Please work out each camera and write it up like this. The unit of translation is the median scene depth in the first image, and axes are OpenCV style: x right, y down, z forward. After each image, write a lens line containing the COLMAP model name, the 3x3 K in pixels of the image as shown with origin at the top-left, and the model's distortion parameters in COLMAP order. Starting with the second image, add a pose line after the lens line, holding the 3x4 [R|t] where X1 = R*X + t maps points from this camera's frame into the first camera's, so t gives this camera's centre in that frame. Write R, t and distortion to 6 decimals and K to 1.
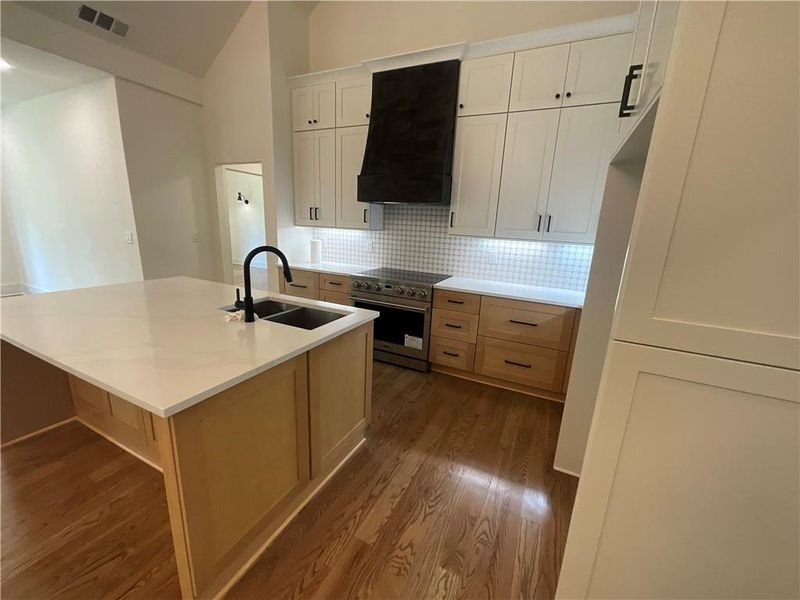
lens RADIAL K [[322.2, 0, 401.1], [0, 322.2, 298.2], [0, 0, 1]] dist [0.001342, 0.000102]
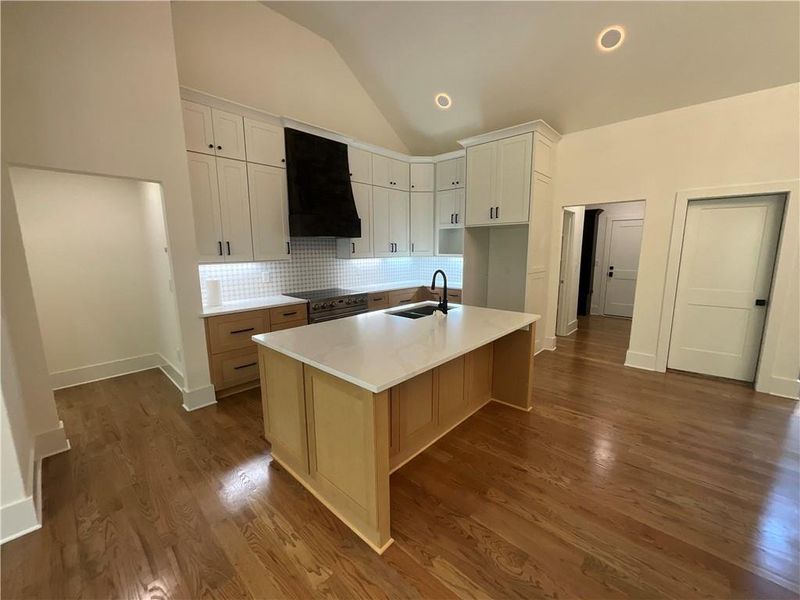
lens RADIAL K [[322.2, 0, 401.1], [0, 322.2, 298.2], [0, 0, 1]] dist [0.001342, 0.000102]
pose [[0.292105, -0.196844, 0.935910, -1.093076], [0.240893, 0.962182, 0.127185, -0.143354], [-0.925551, 0.188303, 0.328477, 0.329333]]
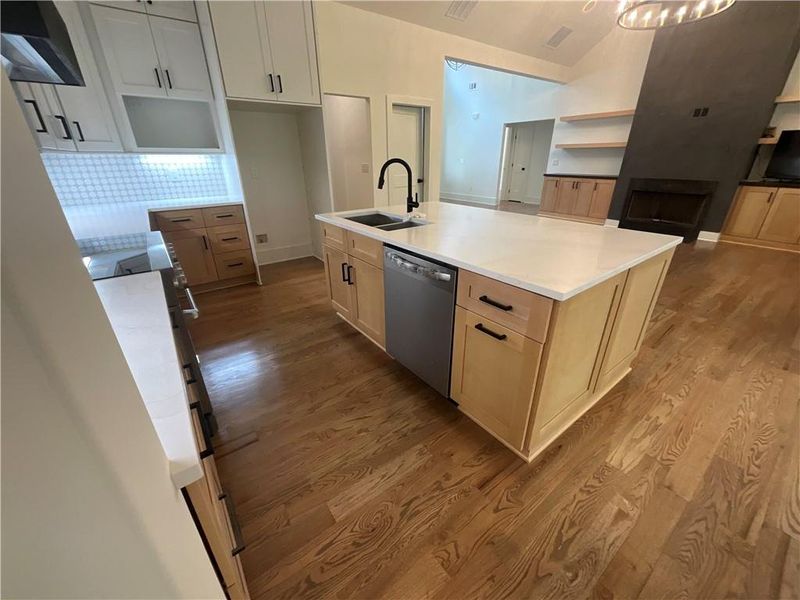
lens RADIAL K [[325.2, 0, 407.7], [0, 325.2, 300.1], [0, 0, 1]] dist [-0.000585, -0.000425]
pose [[-0.891306, -0.219841, 0.396540, -0.577324], [0.071862, 0.795036, 0.602291, -0.251581], [-0.447672, 0.565321, -0.692822, 1.125908]]
